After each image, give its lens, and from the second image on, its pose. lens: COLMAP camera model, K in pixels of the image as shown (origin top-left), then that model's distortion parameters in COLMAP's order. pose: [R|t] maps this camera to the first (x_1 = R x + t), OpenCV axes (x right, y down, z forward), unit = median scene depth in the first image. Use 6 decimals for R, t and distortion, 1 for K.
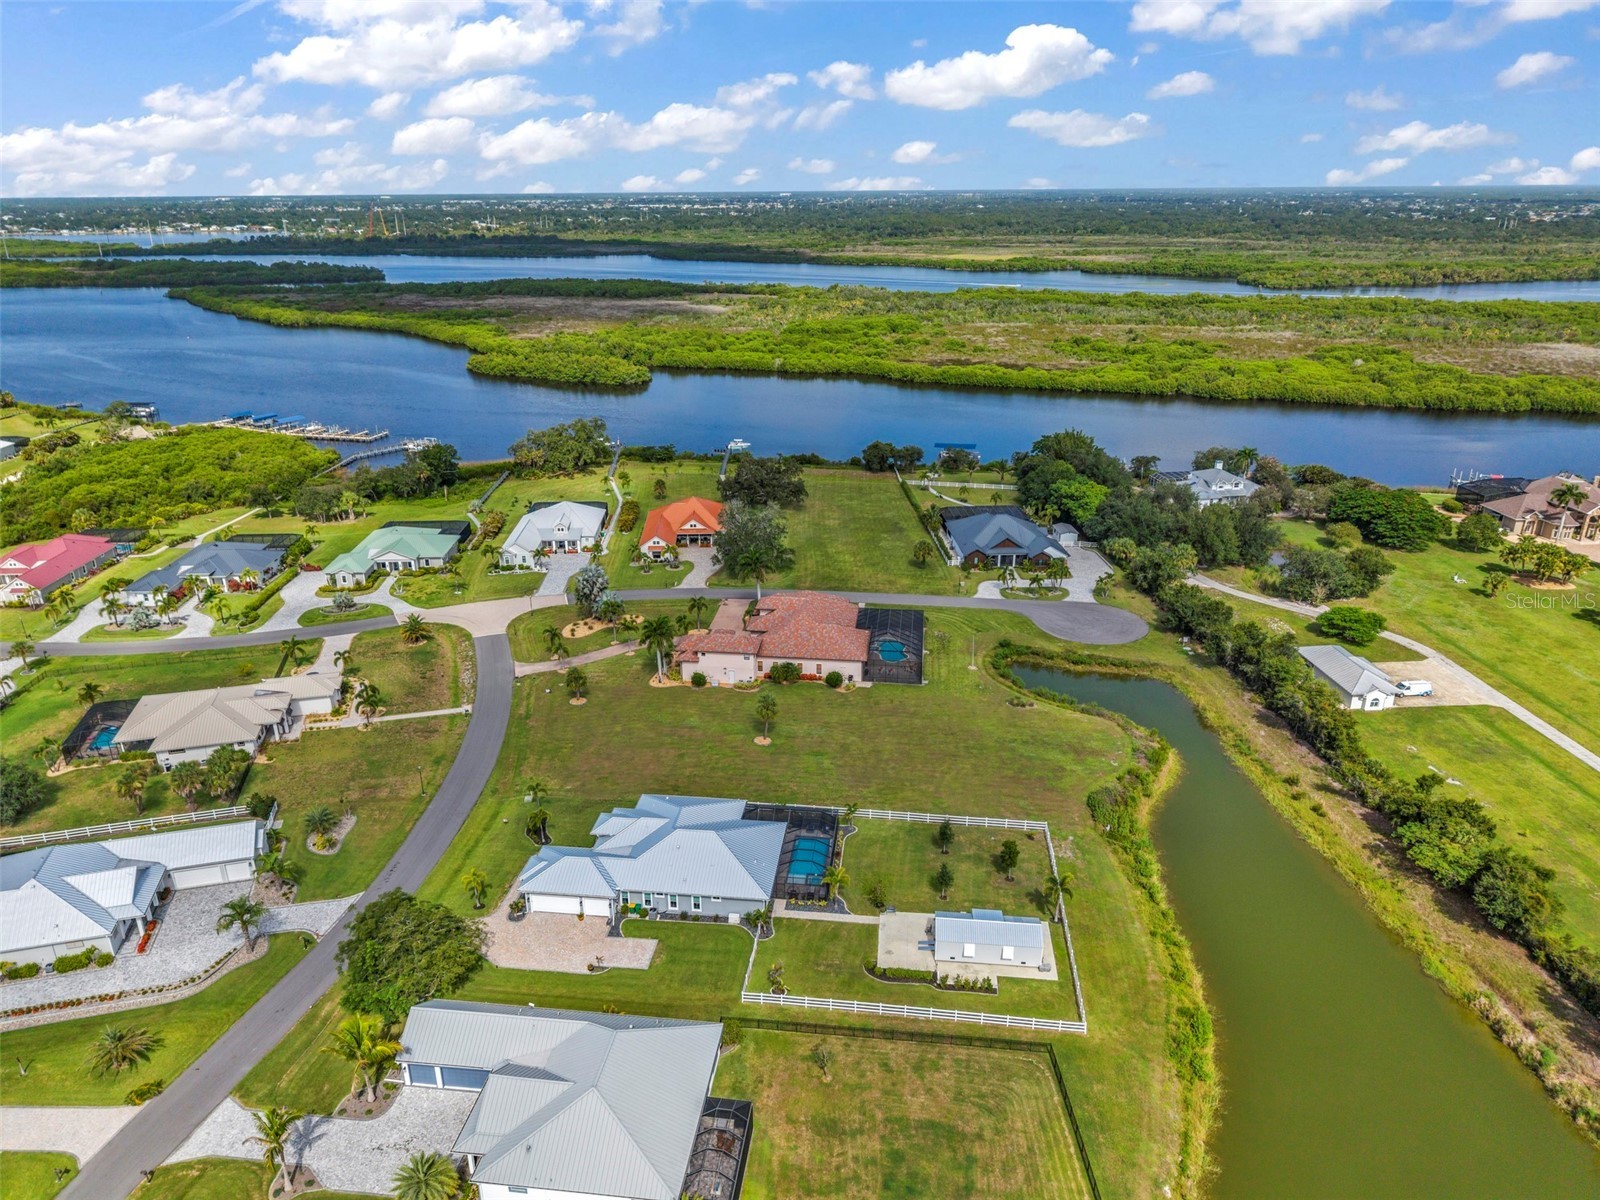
lens RADIAL K [[1060.9, 0, 789.3], [0, 1060.9, 596.6], [0, 0, 1]] dist [0.028782, -0.032741]
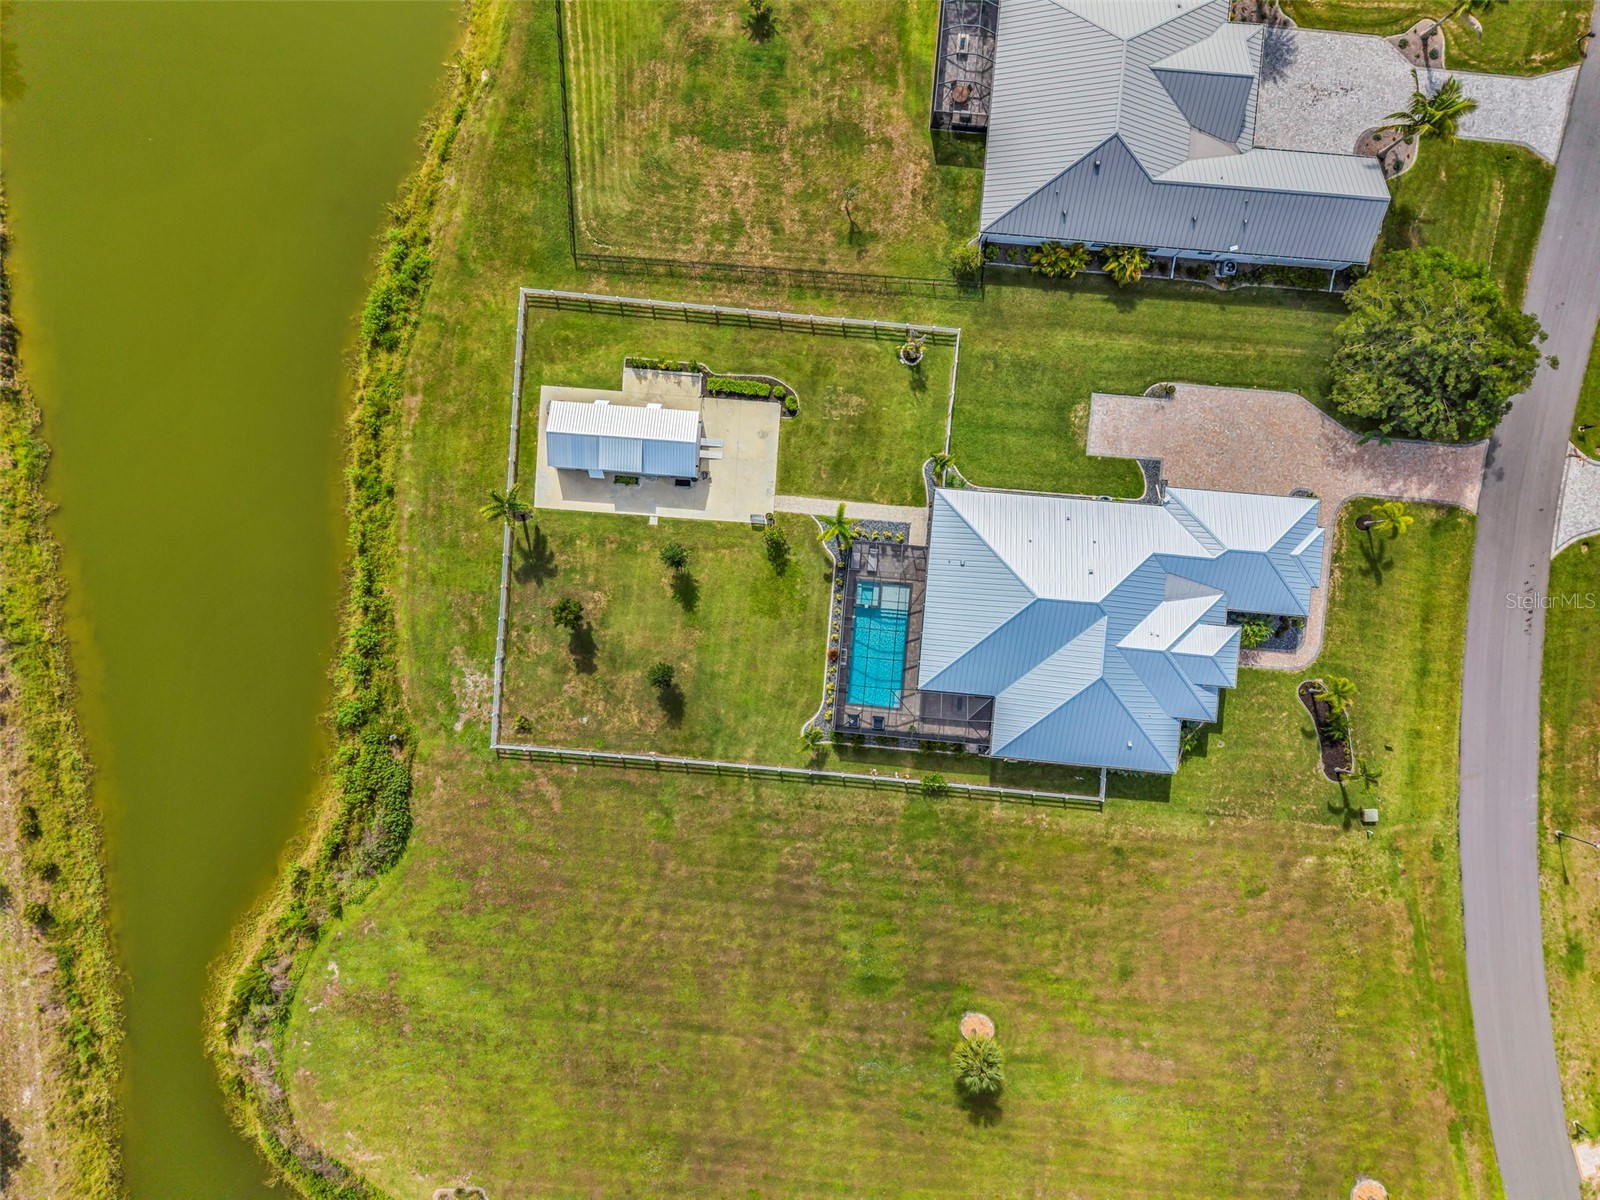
lens RADIAL K [[1060.9, 0, 789.3], [0, 1060.9, 596.6], [0, 0, 1]] dist [0.028782, -0.032741]
pose [[-0.998901, 0.043940, 0.016300, 0.066747], [-0.001421, -0.376044, 0.926601, -0.366485], [0.046844, 0.925560, 0.375693, 0.805340]]
